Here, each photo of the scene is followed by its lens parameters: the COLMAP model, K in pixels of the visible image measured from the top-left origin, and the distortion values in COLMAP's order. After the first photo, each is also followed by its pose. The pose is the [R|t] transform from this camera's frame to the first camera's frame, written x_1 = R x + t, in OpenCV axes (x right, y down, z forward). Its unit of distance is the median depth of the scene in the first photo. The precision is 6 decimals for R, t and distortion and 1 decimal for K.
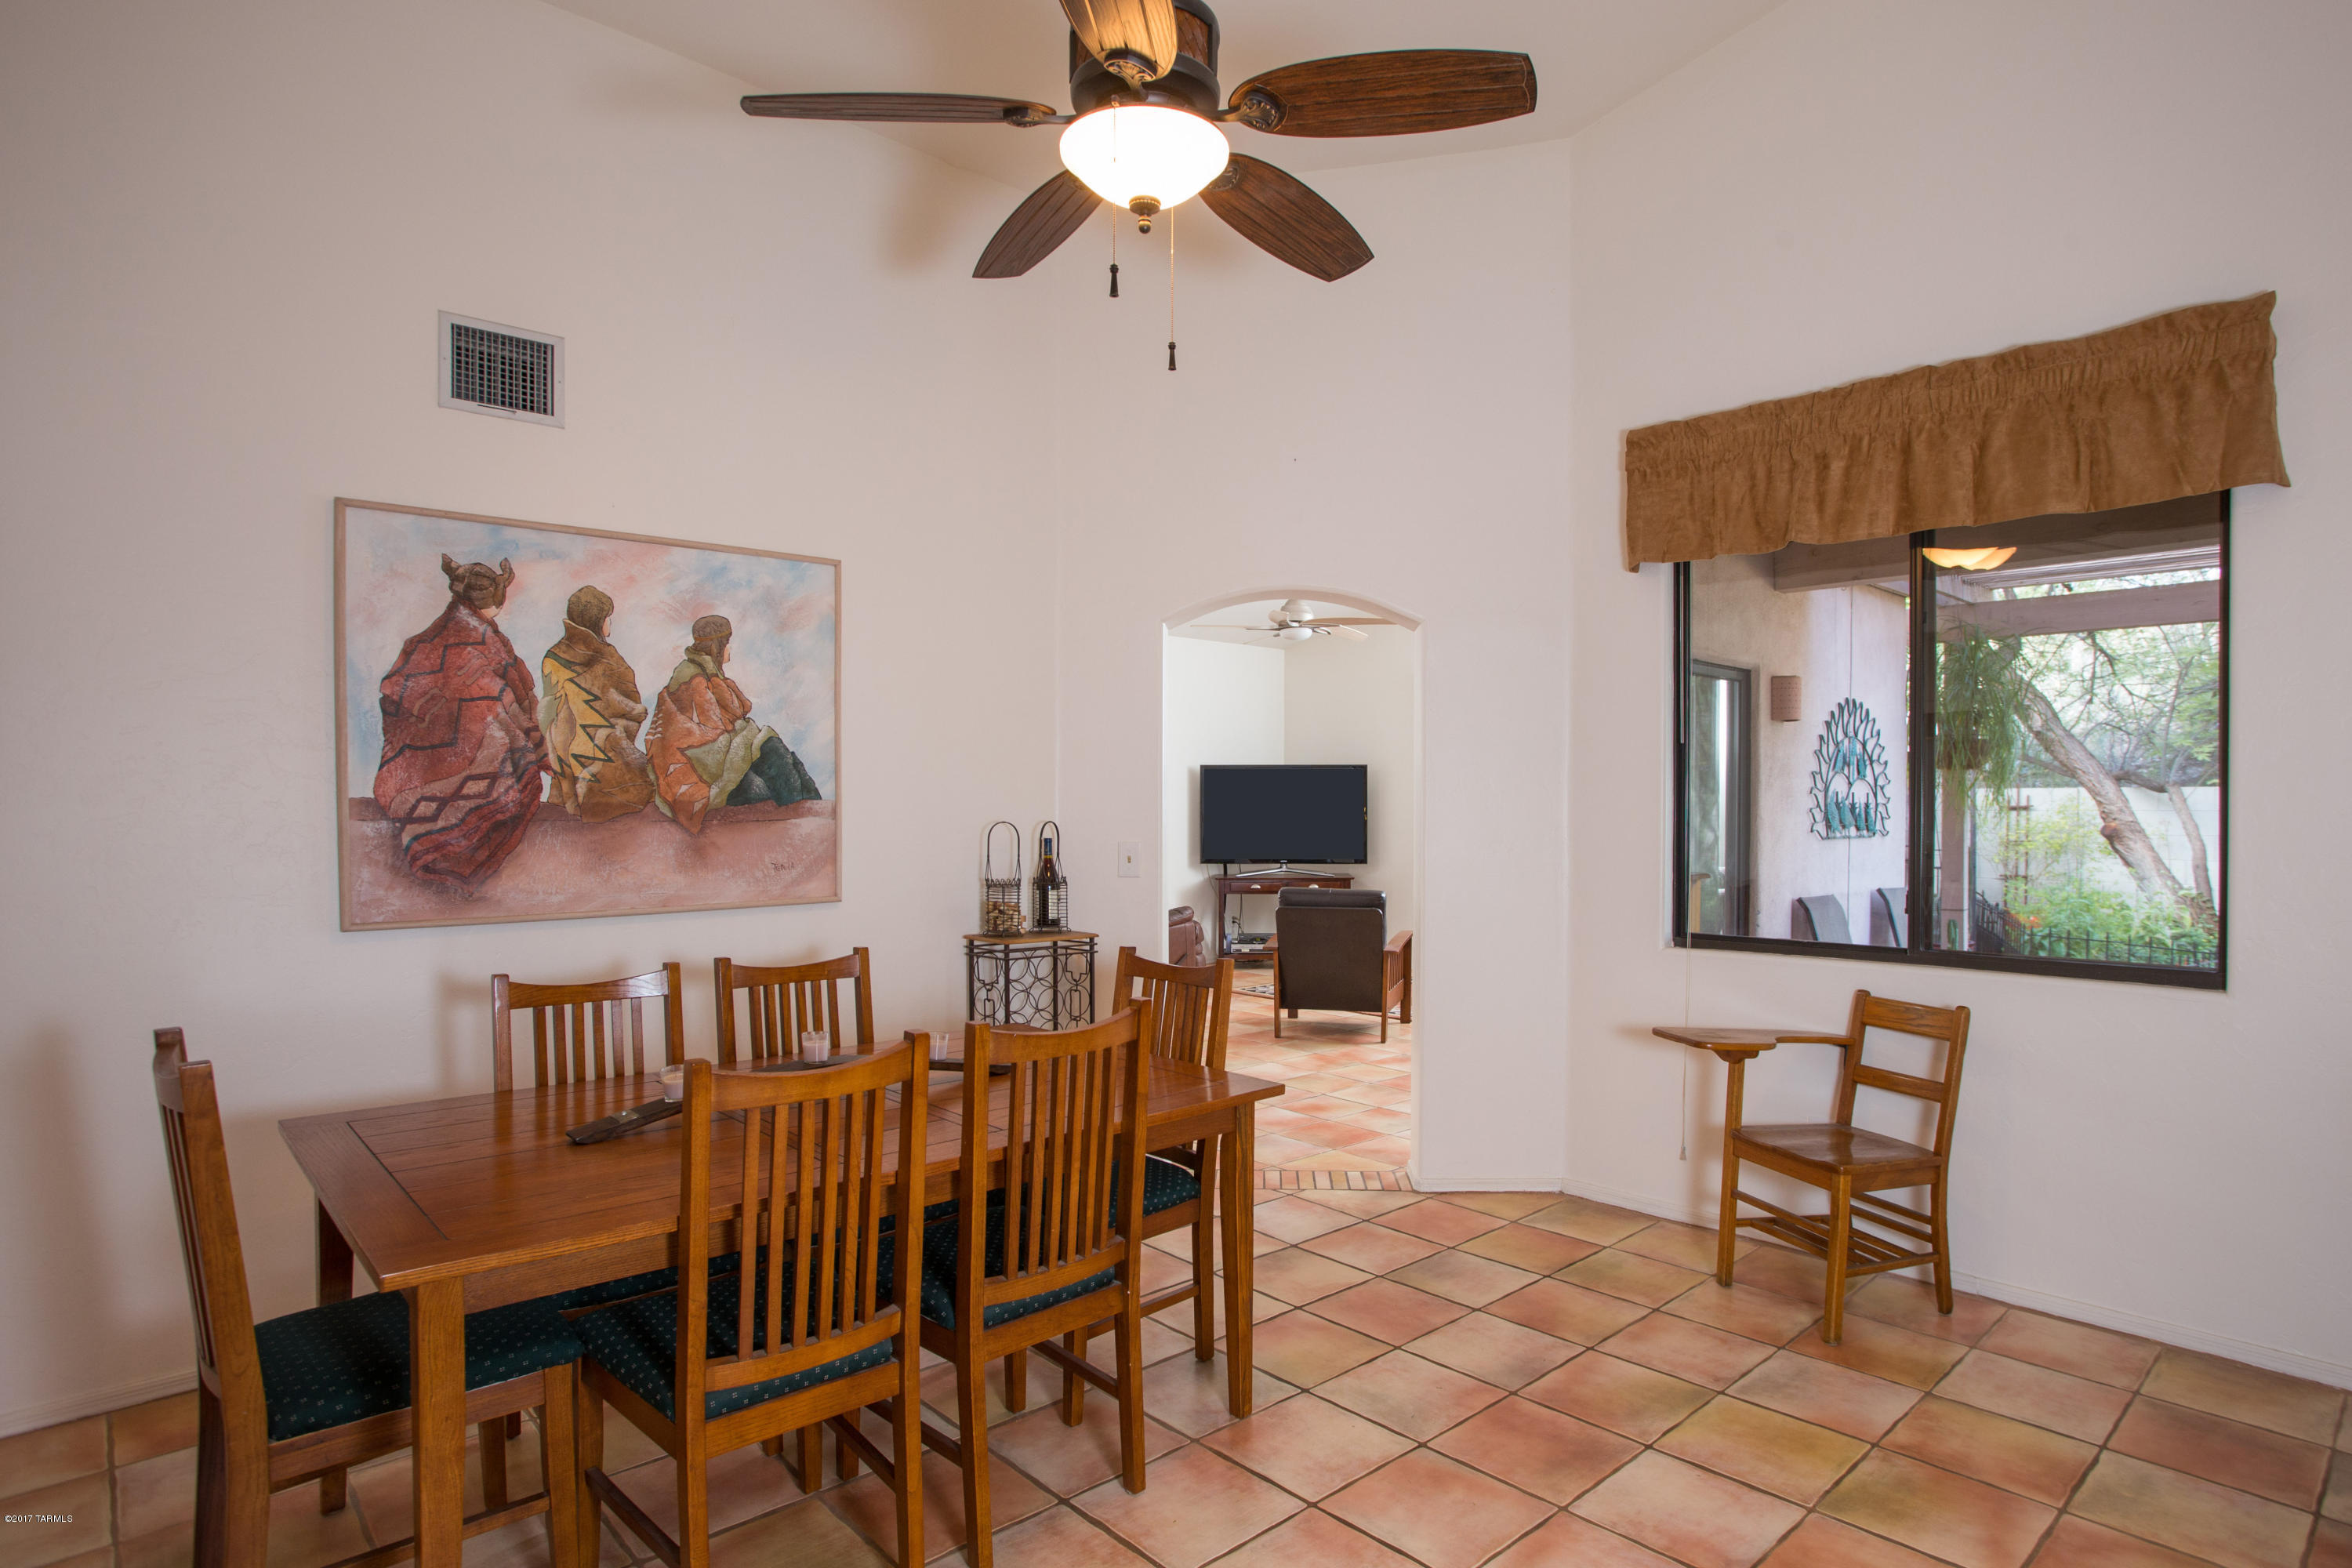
lens RADIAL K [[1121.8, 0, 1180.6], [0, 1121.8, 833.3], [0, 0, 1]] dist [-0.041955, 0.000946]
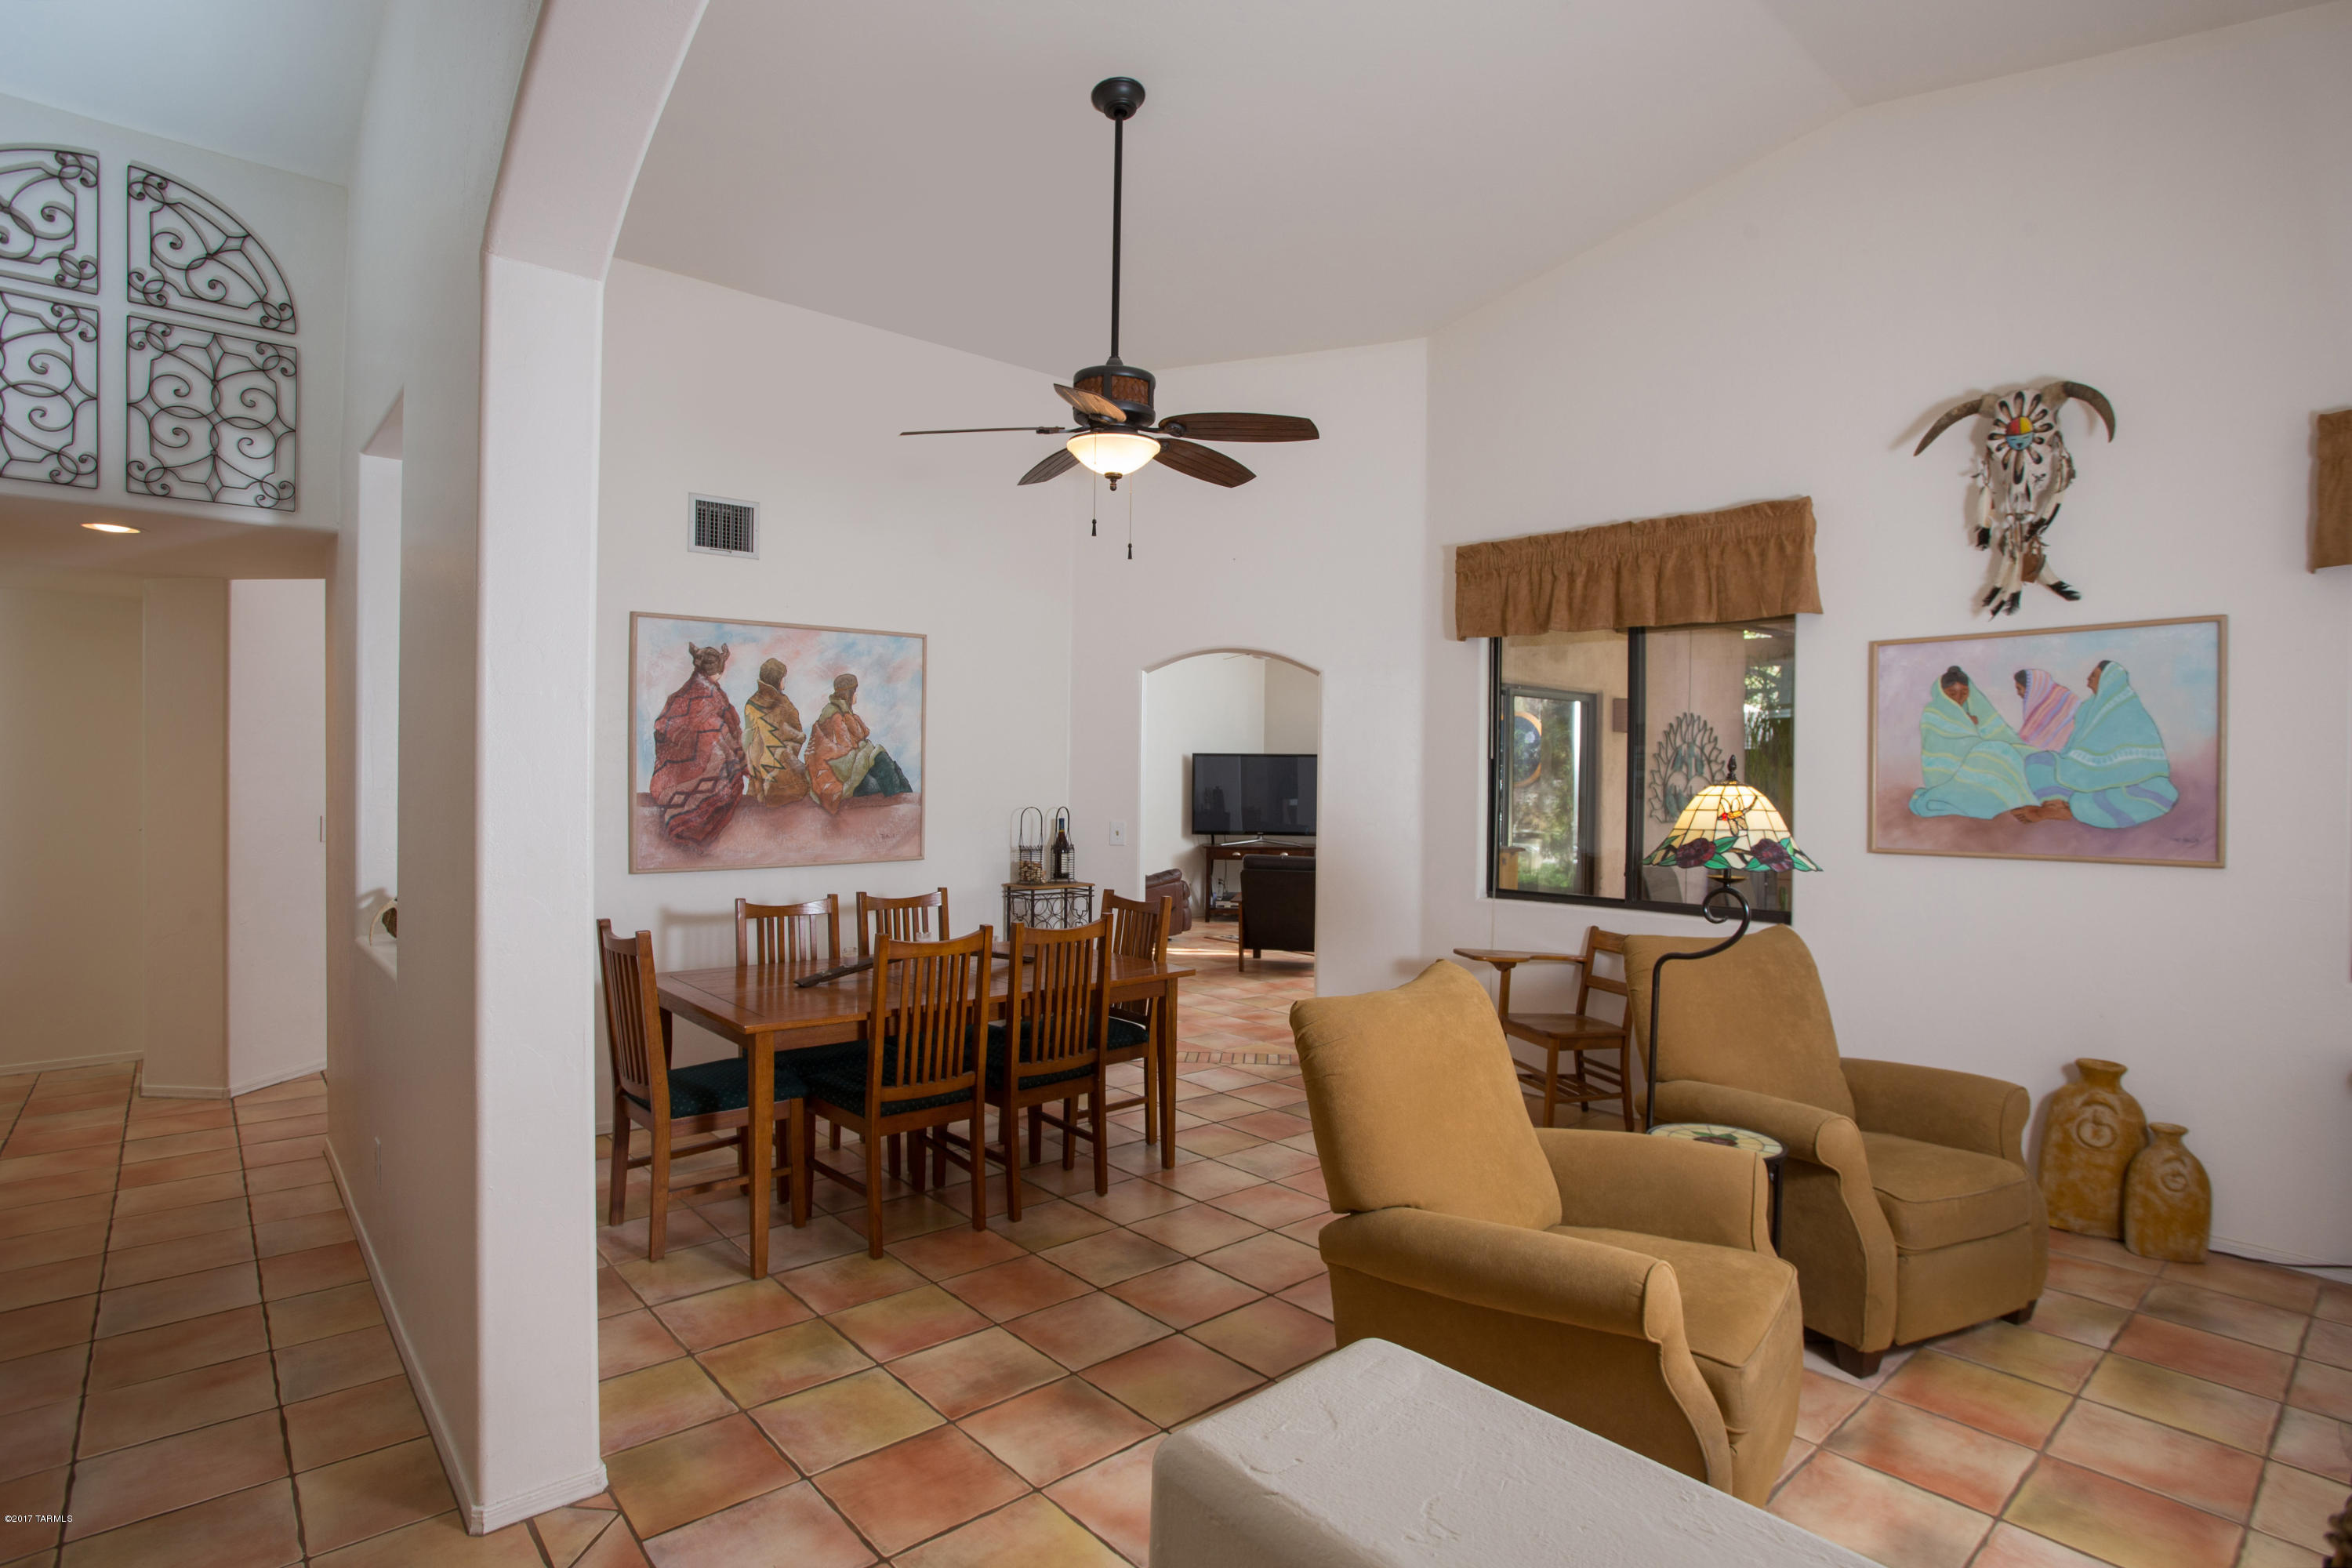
lens RADIAL K [[1192.6, 0, 1181.7], [0, 1192.6, 791.2], [0, 0, 1]] dist [-0.056870, 0.000842]
pose [[0.999497, 0.010369, -0.029963, 0.102404], [-0.010524, 0.999932, -0.005013, -0.030459], [0.029909, 0.005326, 0.999538, -0.667878]]
